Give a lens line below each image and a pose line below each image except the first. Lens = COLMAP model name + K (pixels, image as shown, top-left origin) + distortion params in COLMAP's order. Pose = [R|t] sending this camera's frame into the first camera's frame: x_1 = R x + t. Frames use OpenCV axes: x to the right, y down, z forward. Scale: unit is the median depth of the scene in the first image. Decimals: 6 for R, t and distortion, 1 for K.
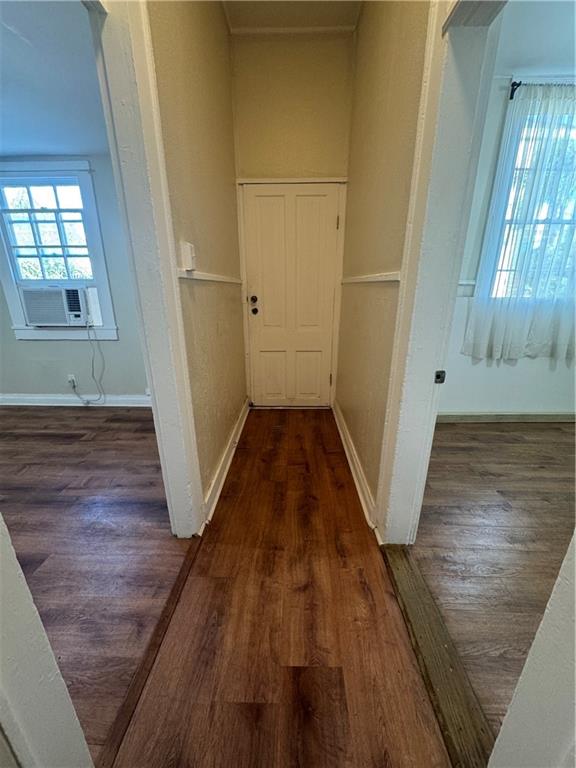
lens RADIAL K [[306.1, 0, 288.0], [0, 306.1, 384.0], [0, 0, 1]] dist [-0.001422, -0.000228]
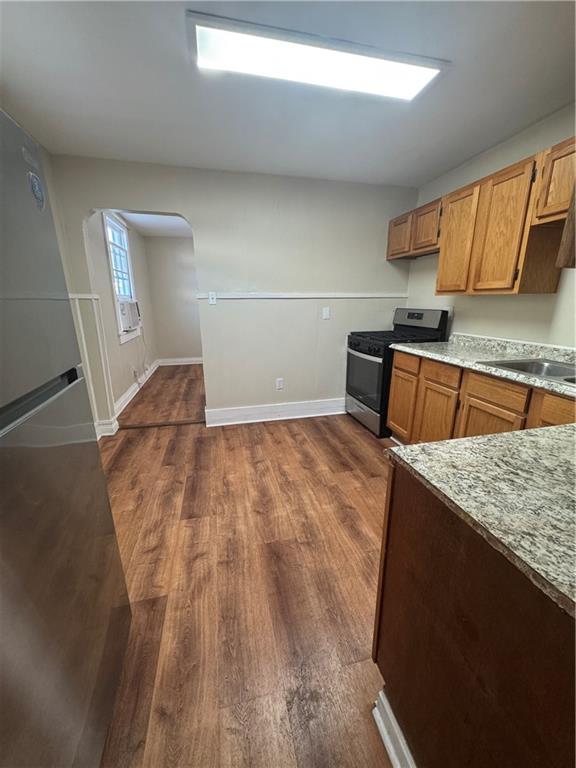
lens RADIAL K [[306.1, 0, 288.0], [0, 306.1, 384.0], [0, 0, 1]] dist [-0.001422, -0.000228]
pose [[-0.259573, -0.252102, 0.932237, -2.384318], [0.301777, 0.895809, 0.326278, -0.217058], [-0.917362, 0.366020, -0.156449, 0.704571]]
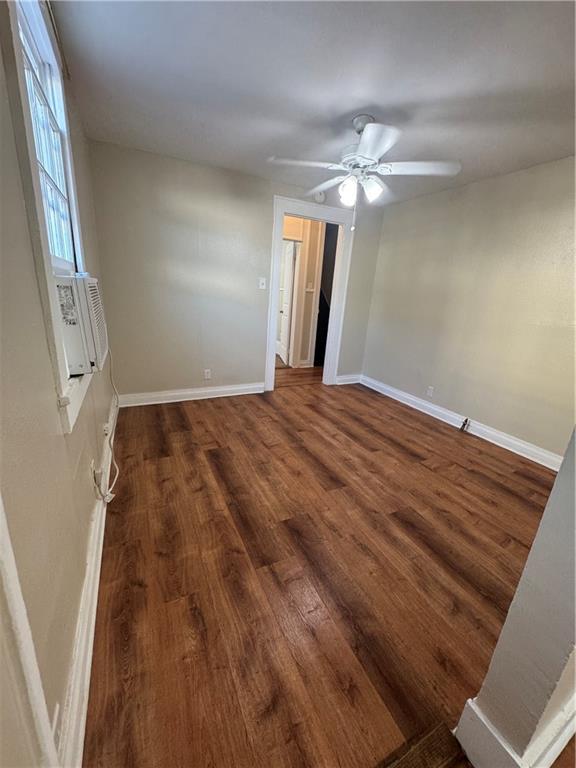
lens RADIAL K [[306.1, 0, 288.0], [0, 306.1, 384.0], [0, 0, 1]] dist [-0.001422, -0.000228]
pose [[-0.472900, -0.277470, 0.836287, -1.368537], [0.210240, 0.886175, 0.412908, -0.303510], [-0.855666, 0.371085, -0.360737, 0.975838]]
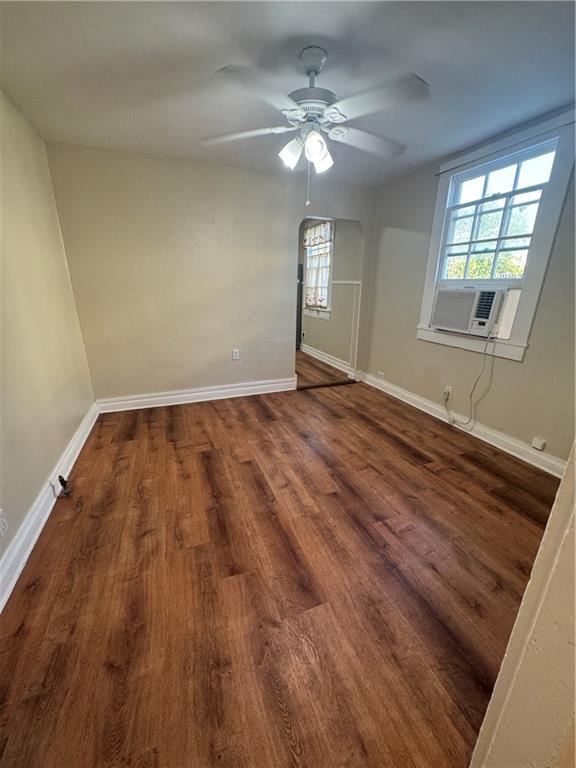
lens RADIAL K [[306.1, 0, 288.0], [0, 306.1, 384.0], [0, 0, 1]] dist [-0.001422, -0.000228]
pose [[0.390220, 0.292921, -0.872883, -0.130267], [-0.292563, 0.938356, 0.184103, -0.070820], [0.873004, 0.183533, 0.451863, 0.208320]]
